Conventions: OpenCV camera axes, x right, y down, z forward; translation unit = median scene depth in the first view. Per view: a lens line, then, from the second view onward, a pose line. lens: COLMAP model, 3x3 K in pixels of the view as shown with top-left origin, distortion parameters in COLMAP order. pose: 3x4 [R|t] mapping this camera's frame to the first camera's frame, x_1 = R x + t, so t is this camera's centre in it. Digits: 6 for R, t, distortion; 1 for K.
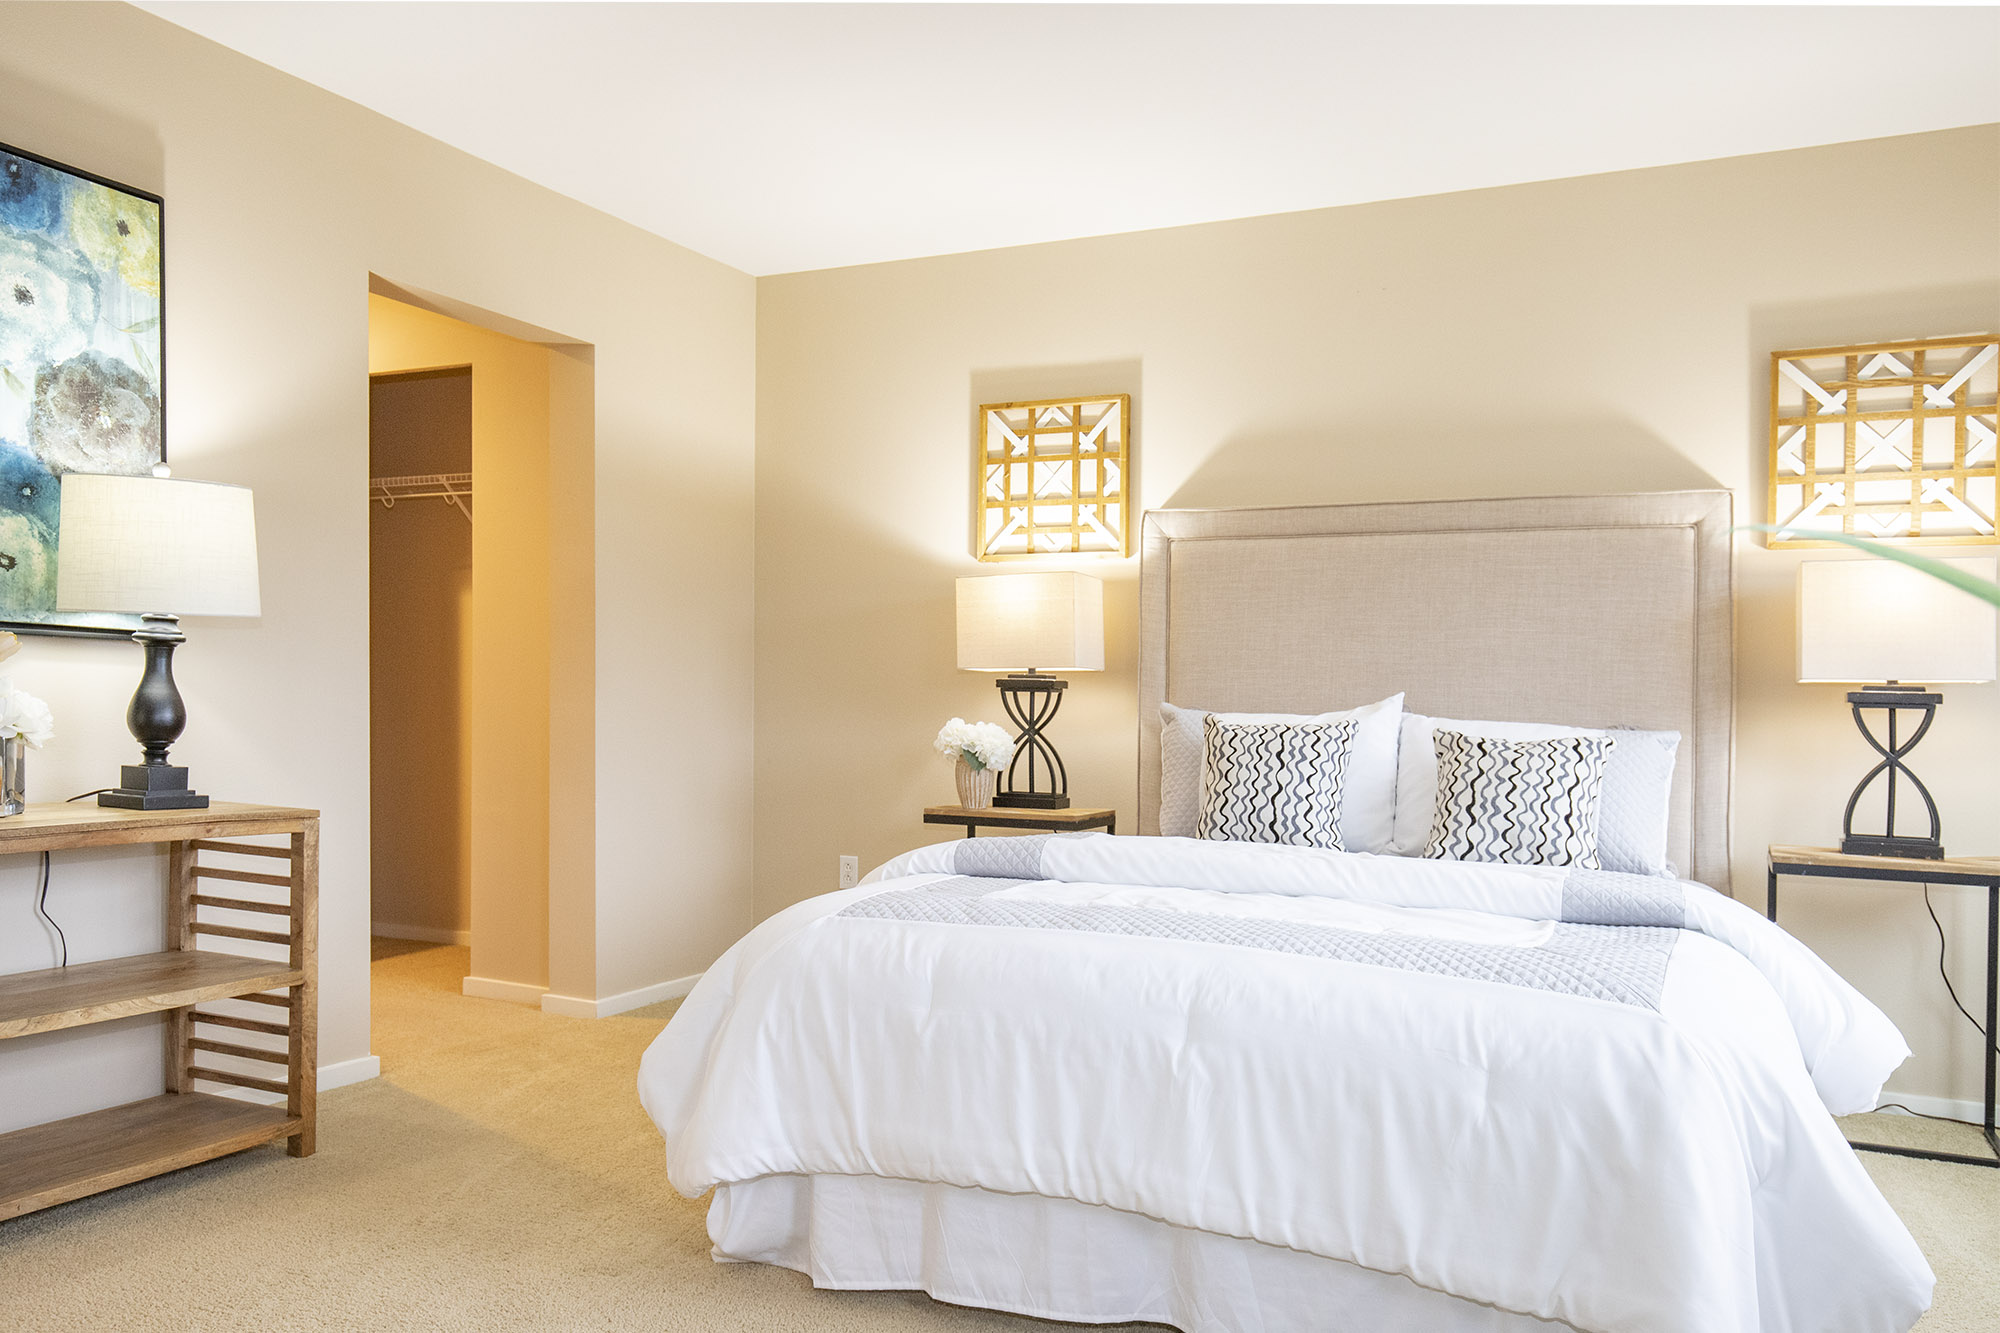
lens RADIAL K [[1561.1, 0, 995.8], [0, 1561.1, 737.8], [0, 0, 1]] dist [0.001686, 0.008780]
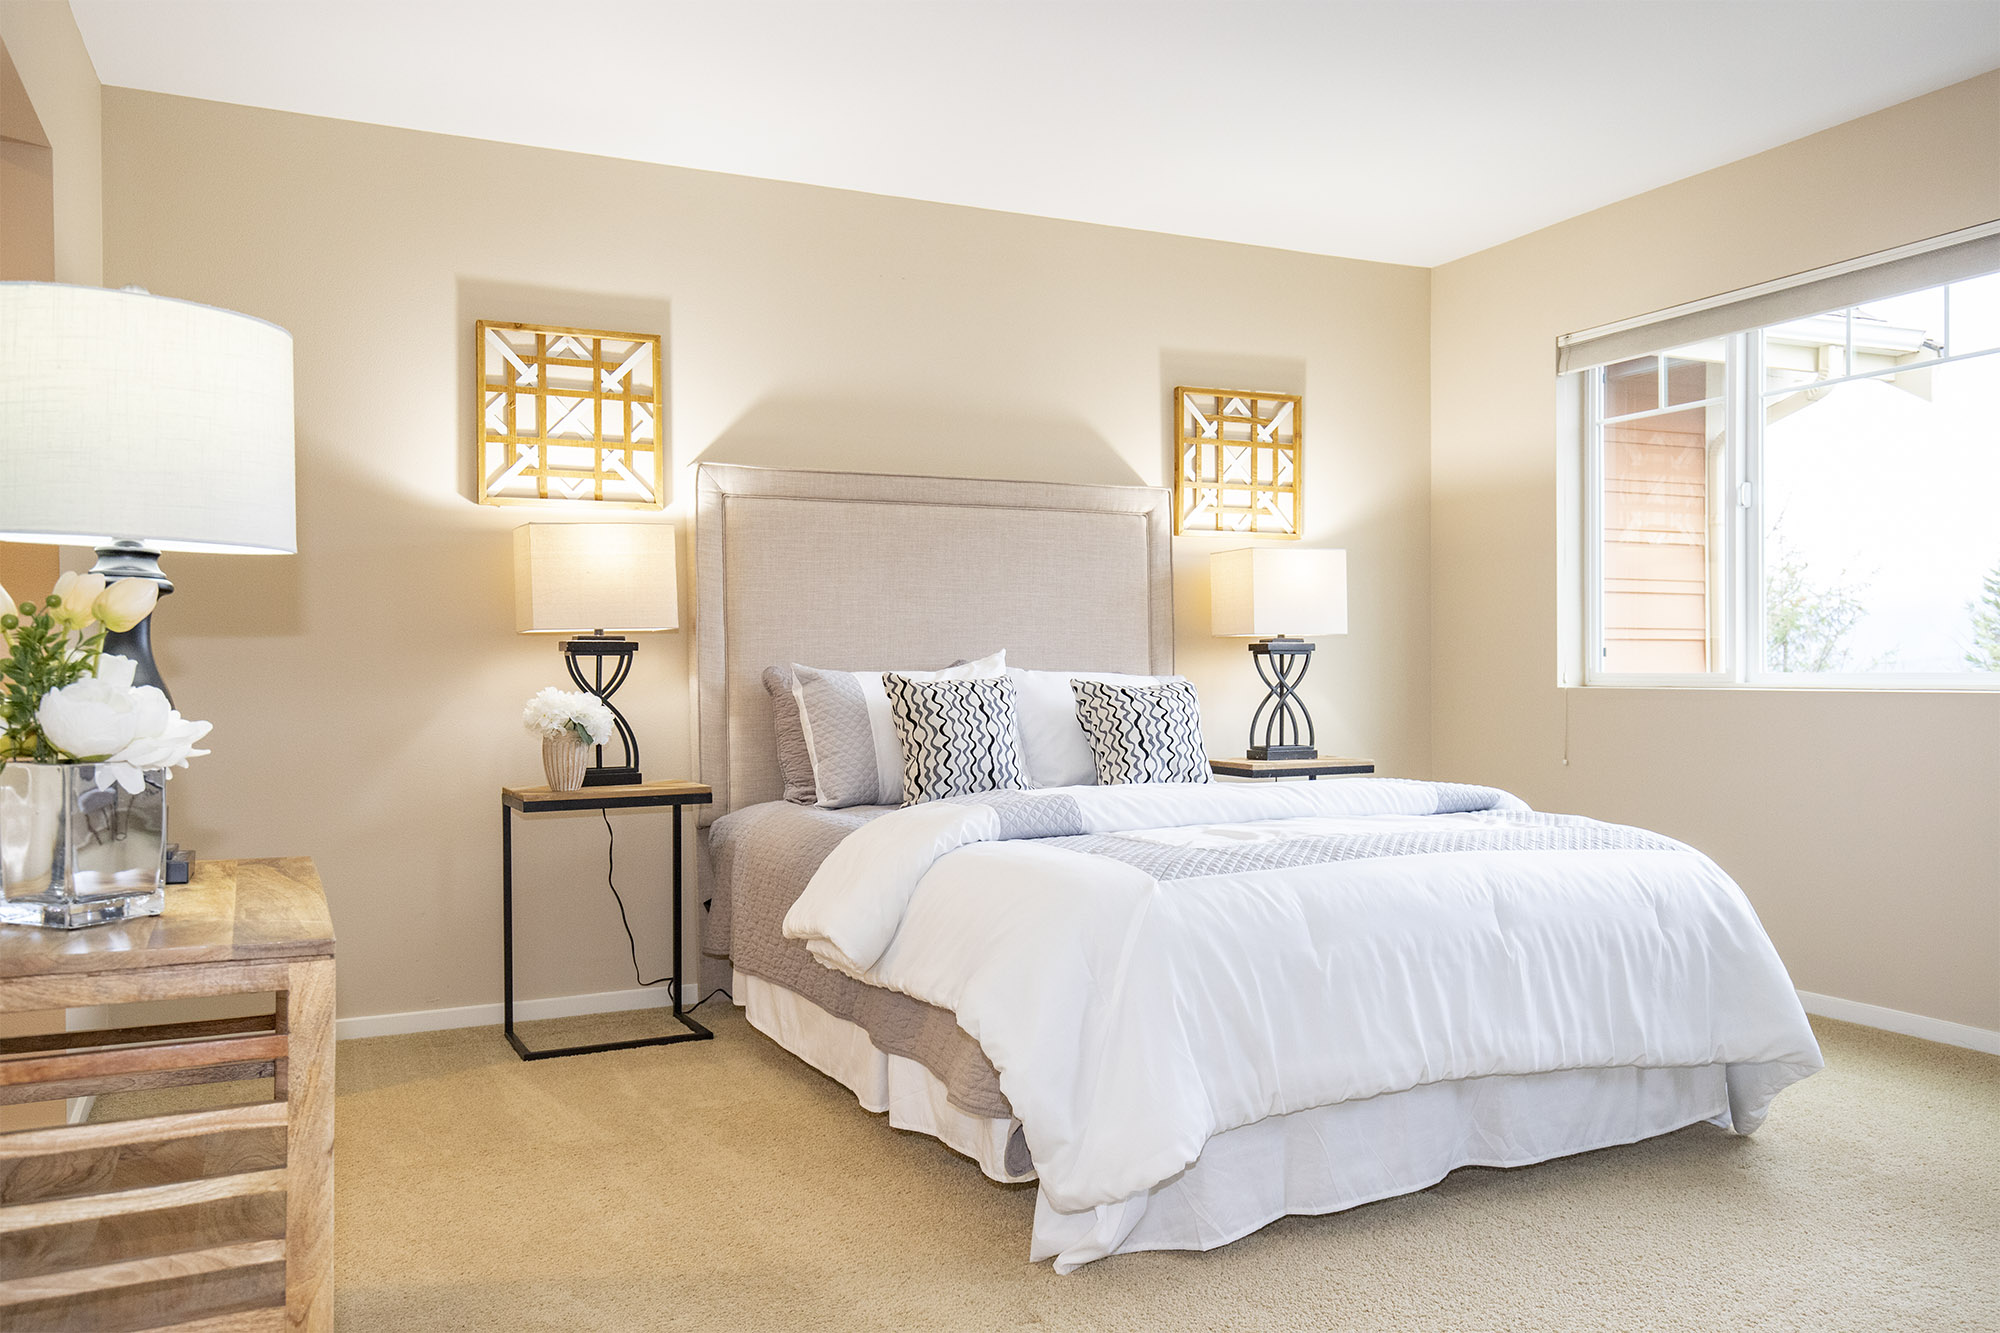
lens RADIAL K [[1543.1, 0, 1082.3], [0, 1543.1, 657.1], [0, 0, 1]] dist [0.039142, 0.003283]
pose [[0.605993, -0.021697, 0.795174, -0.566642], [0.036521, 0.999333, -0.000565, -0.019458], [-0.794631, 0.029383, 0.606381, 0.265311]]
